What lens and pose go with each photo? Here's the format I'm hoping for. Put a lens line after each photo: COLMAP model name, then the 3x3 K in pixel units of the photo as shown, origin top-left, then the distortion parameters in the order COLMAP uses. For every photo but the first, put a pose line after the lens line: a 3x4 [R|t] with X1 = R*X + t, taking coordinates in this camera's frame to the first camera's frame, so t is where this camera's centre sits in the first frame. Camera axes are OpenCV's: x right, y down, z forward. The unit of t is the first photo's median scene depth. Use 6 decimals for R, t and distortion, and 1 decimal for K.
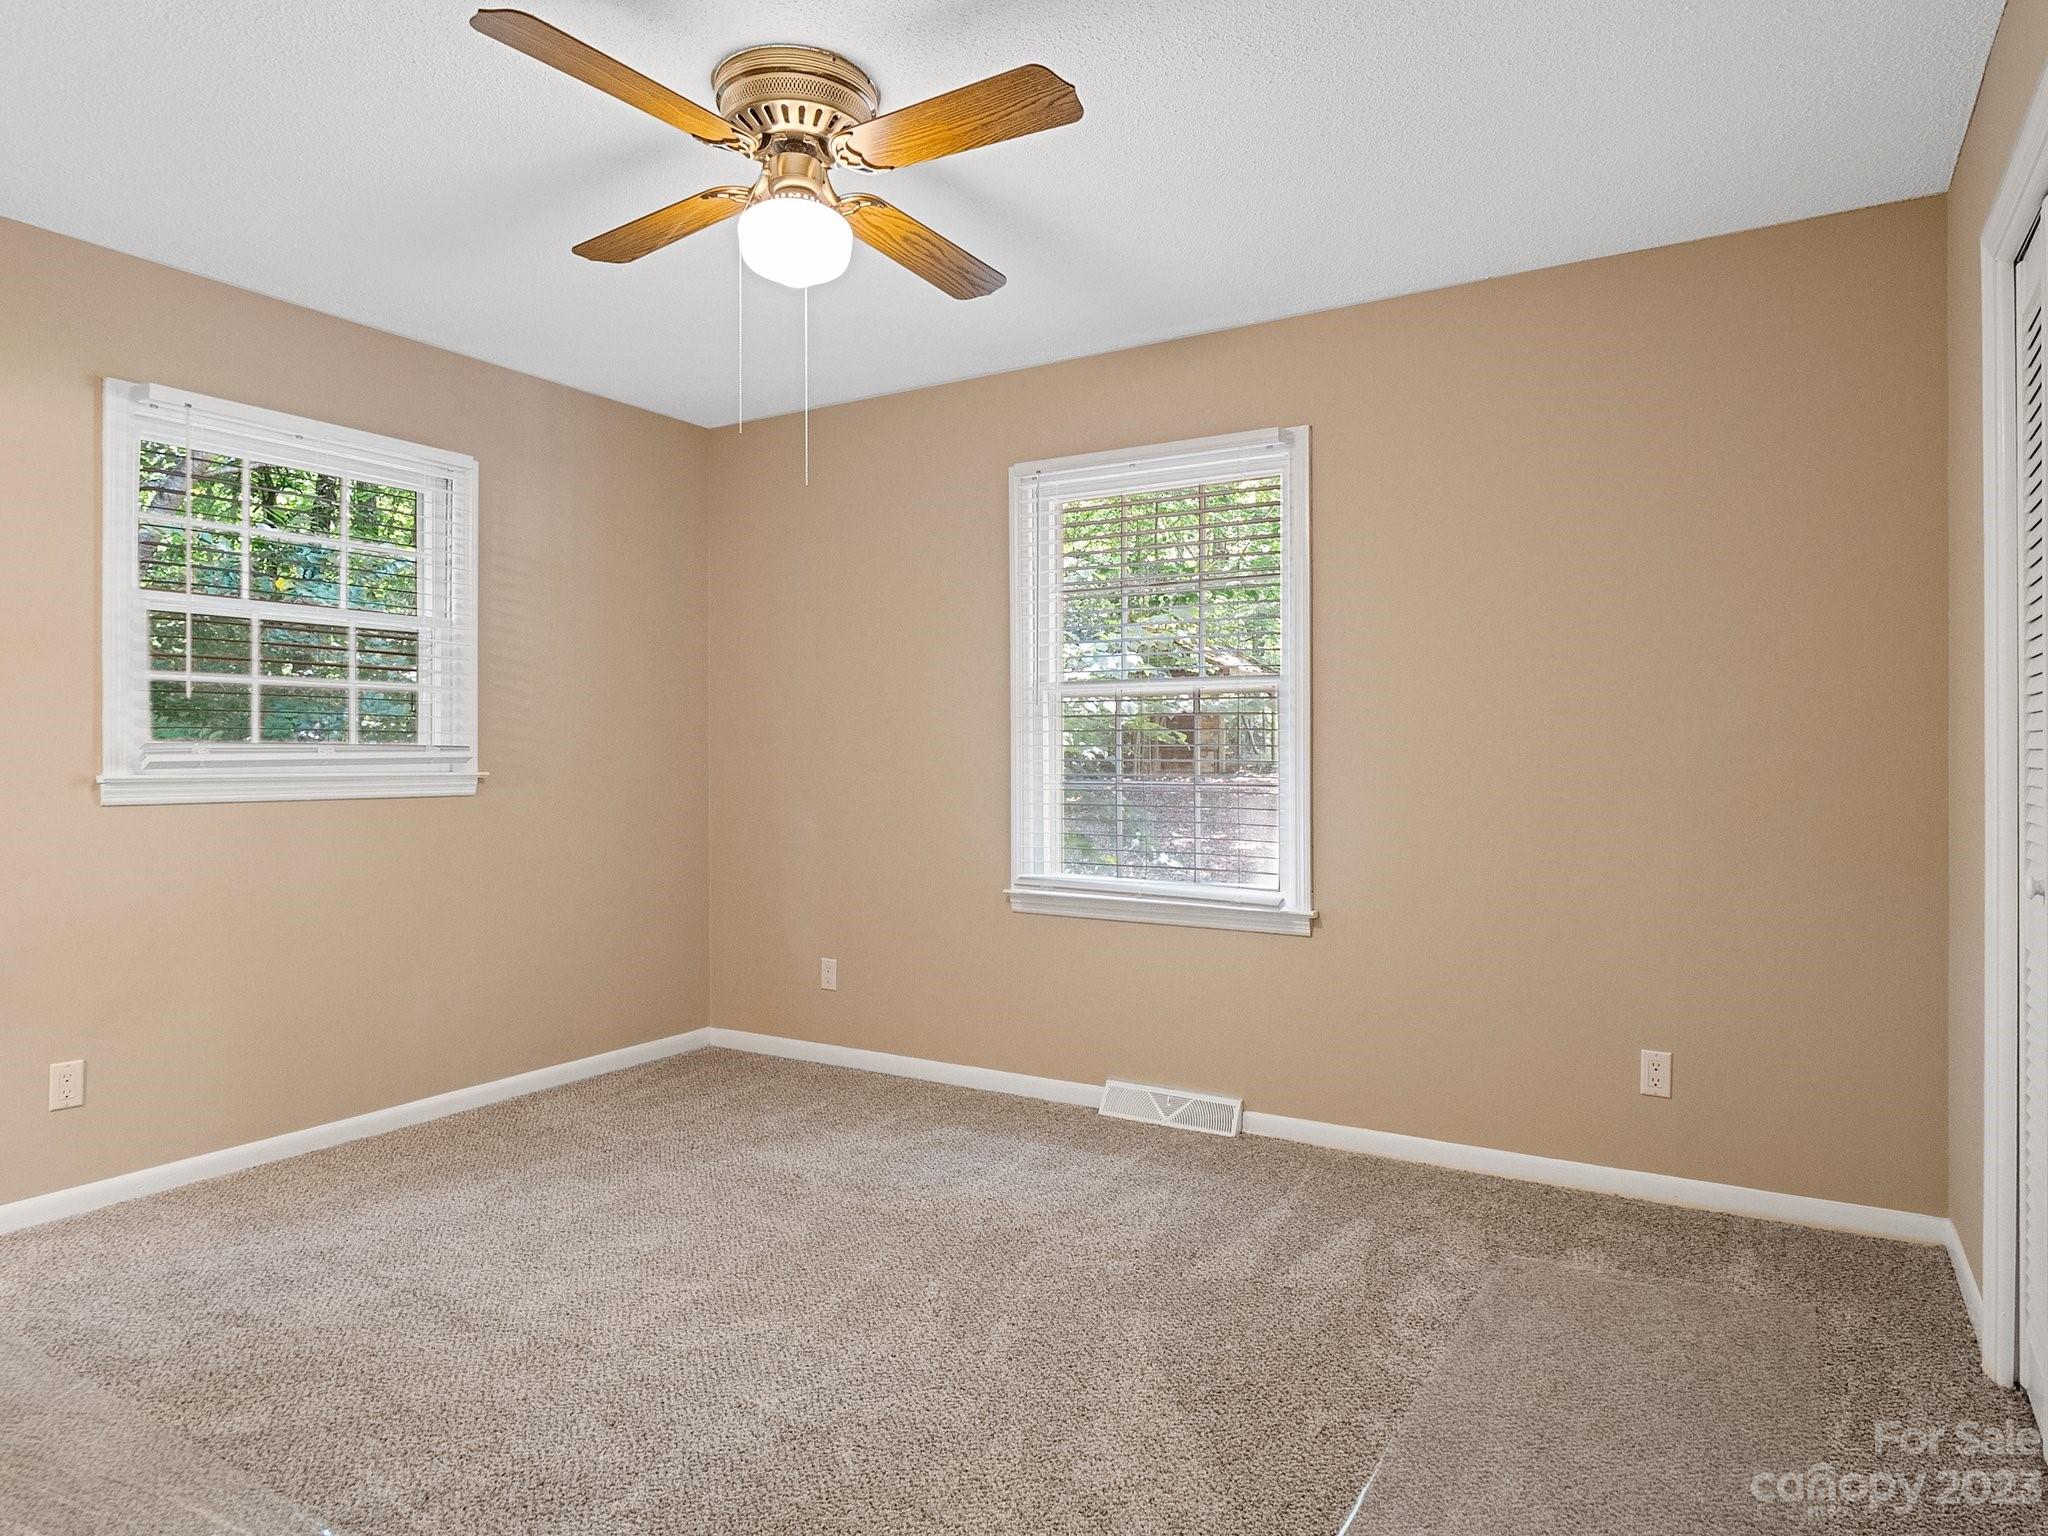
lens RADIAL K [[1228.7, 0, 1034.1], [0, 1228.7, 767.9], [0, 0, 1]] dist [-0.000563, -0.010708]
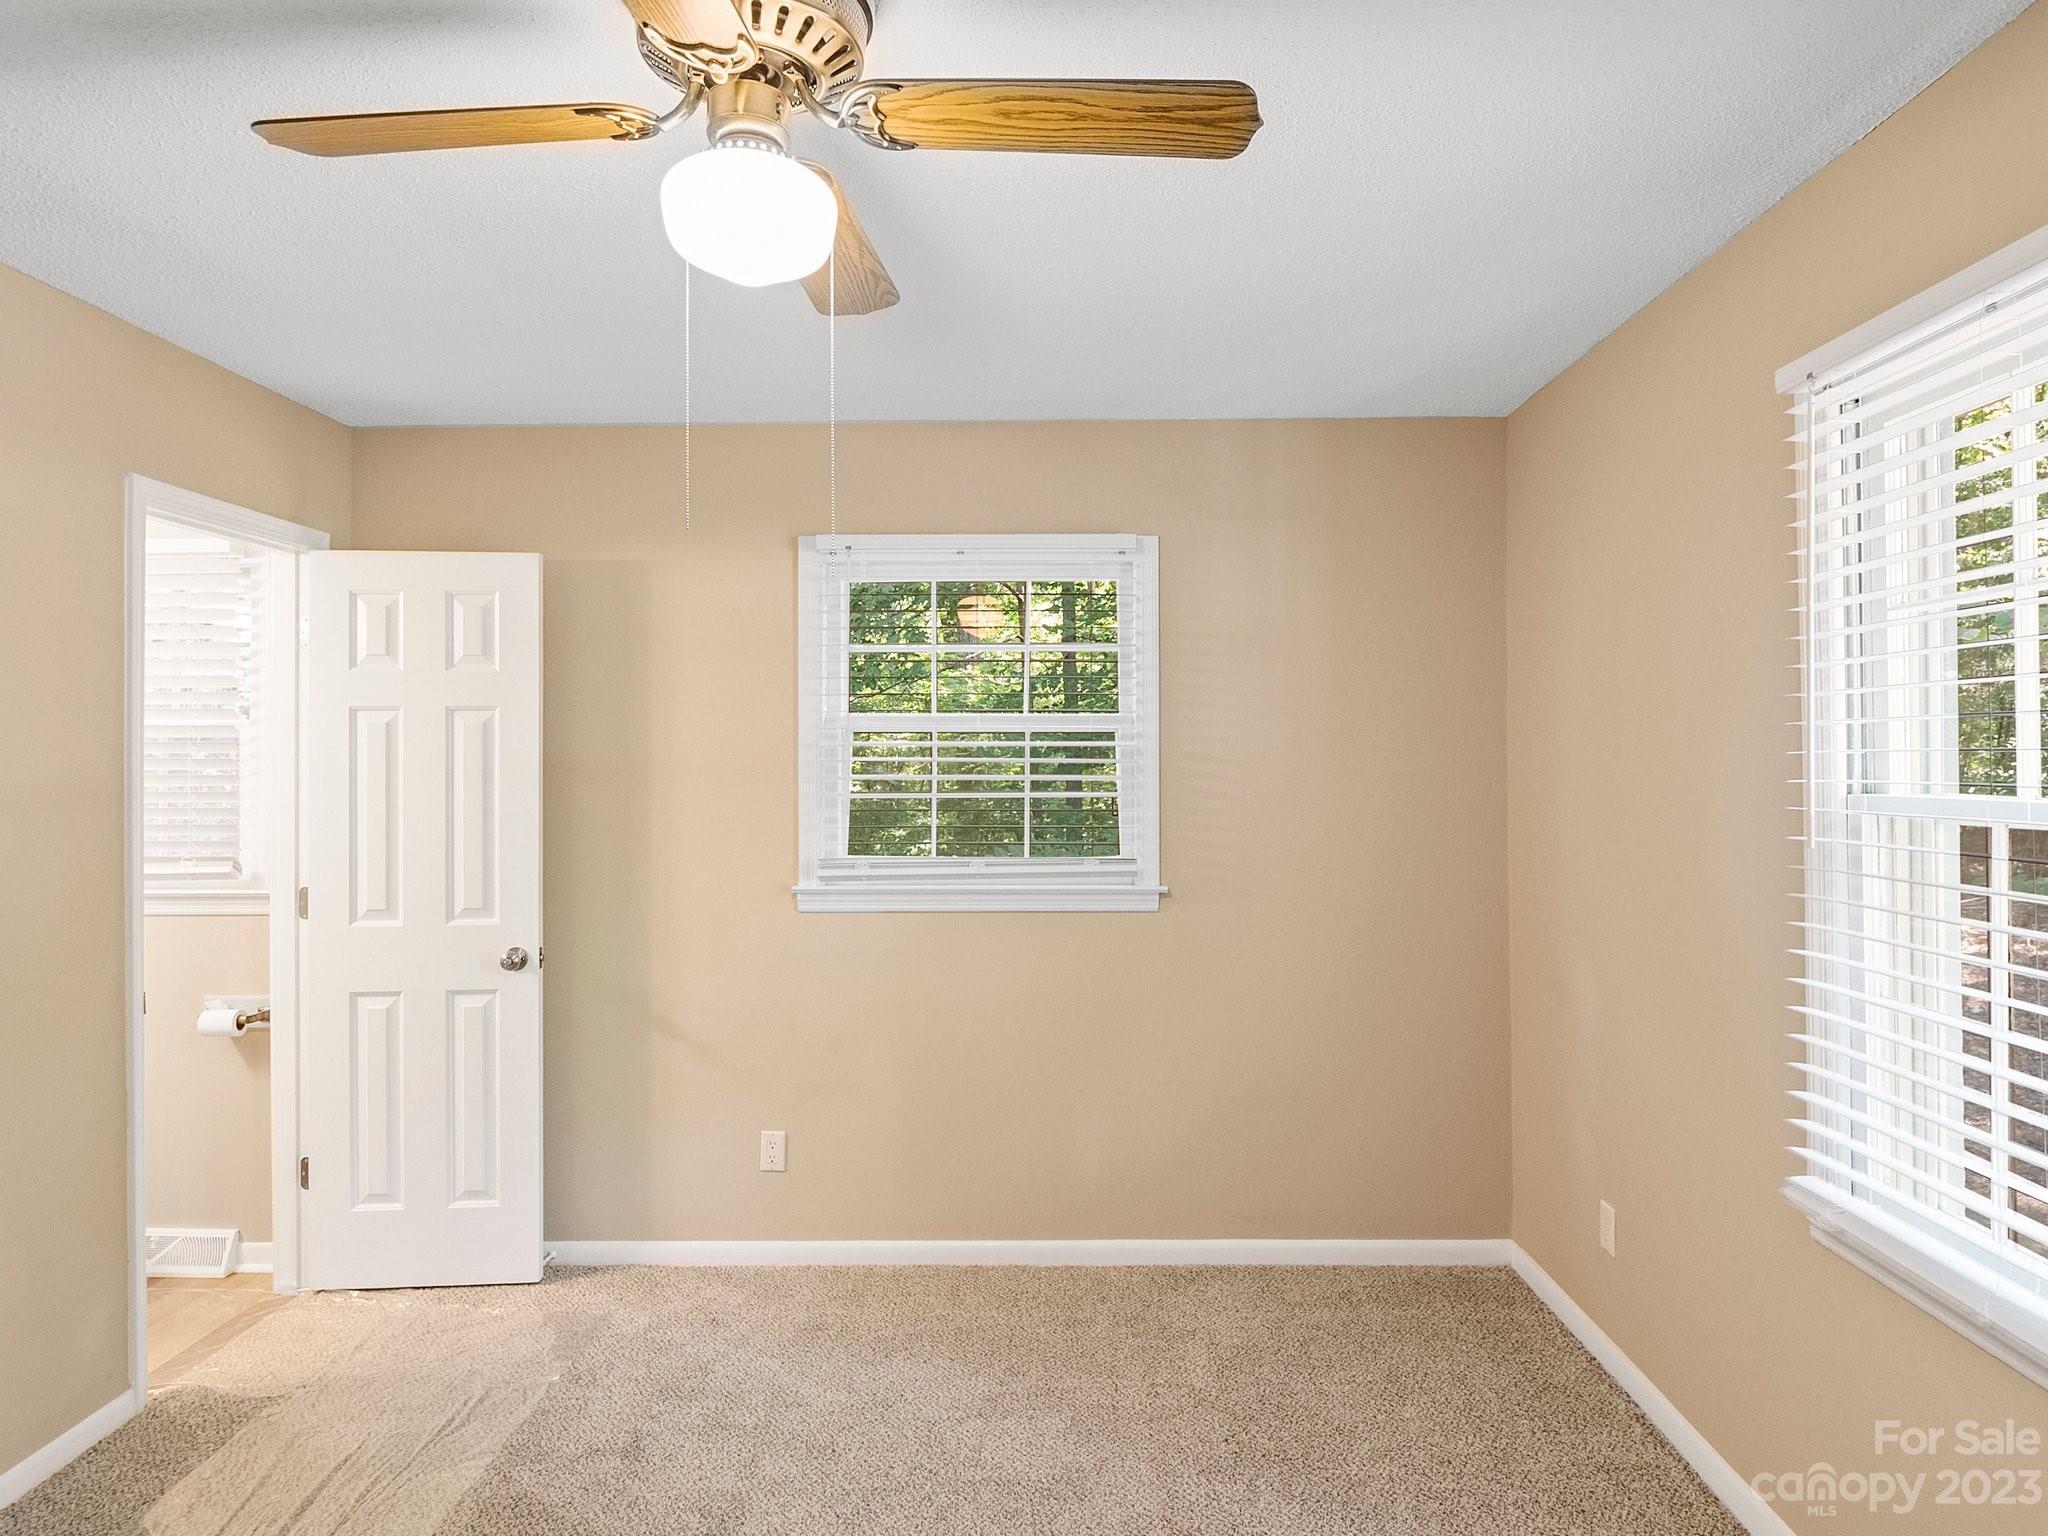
lens RADIAL K [[1228.7, 0, 1030.1], [0, 1228.7, 767.7], [0, 0, 1]] dist [-0.000563, -0.010708]
pose [[0.510242, 0.000376, -0.860031, 0.321152], [-0.001568, 0.999999, -0.000493, -0.100006], [0.860030, 0.001600, 0.510242, 0.578987]]
